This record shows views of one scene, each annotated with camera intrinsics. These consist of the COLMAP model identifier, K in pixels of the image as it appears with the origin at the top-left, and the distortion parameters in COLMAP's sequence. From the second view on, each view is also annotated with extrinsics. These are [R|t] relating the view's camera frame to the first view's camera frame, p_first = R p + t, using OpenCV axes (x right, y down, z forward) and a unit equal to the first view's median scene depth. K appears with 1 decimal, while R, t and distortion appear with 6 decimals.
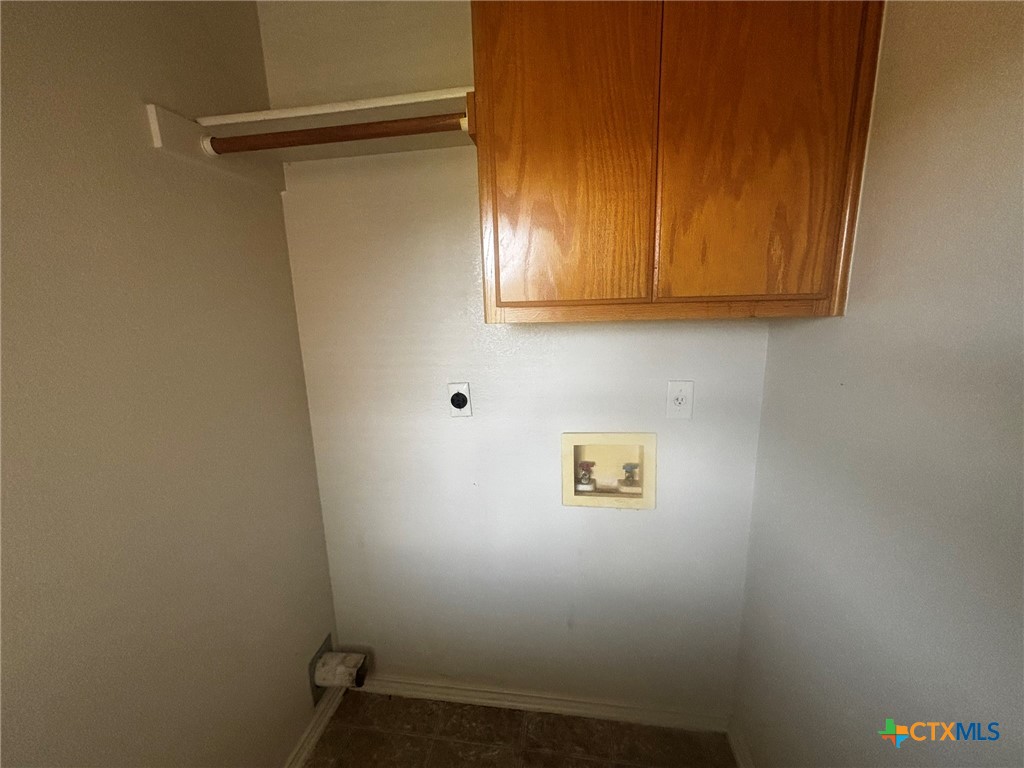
lens RADIAL K [[415.2, 0, 512.0], [0, 415.2, 384.0], [0, 0, 1]] dist [0.006710, 0.000120]
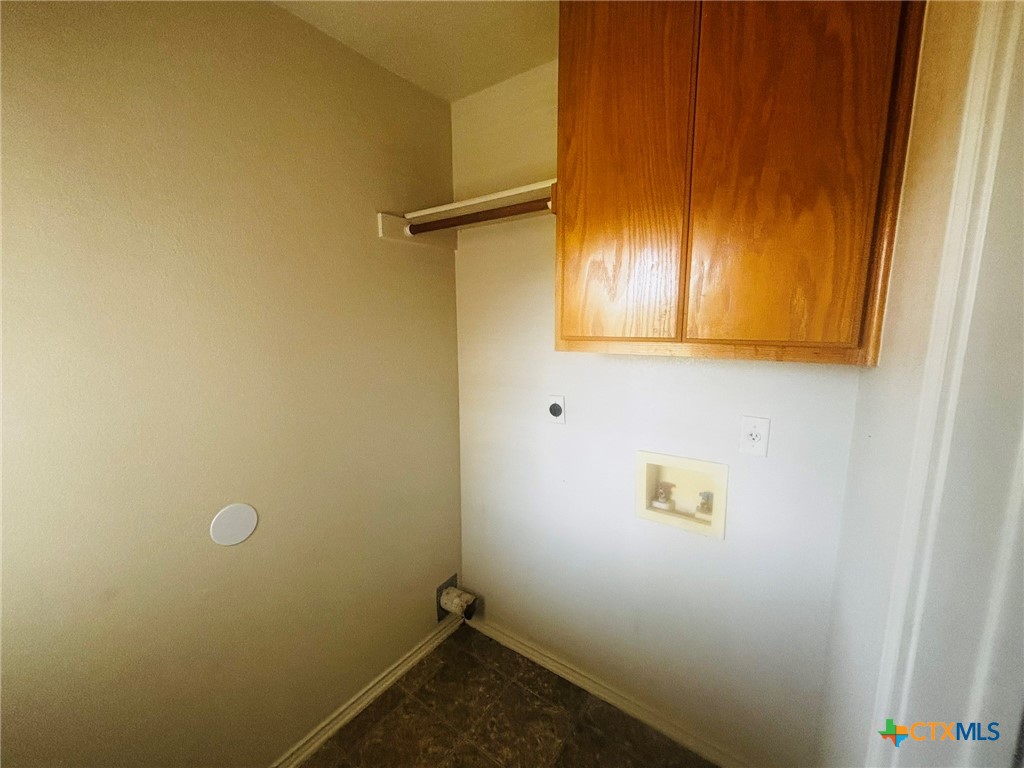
lens RADIAL K [[414.1, 0, 512.0], [0, 414.1, 384.0], [0, 0, 1]] dist [-0.000048, 0.000465]
pose [[0.889208, 0.096556, -0.447197, 0.318889], [-0.112585, 0.993598, -0.009333, -0.011505], [0.443433, 0.058646, 0.894387, -0.170381]]
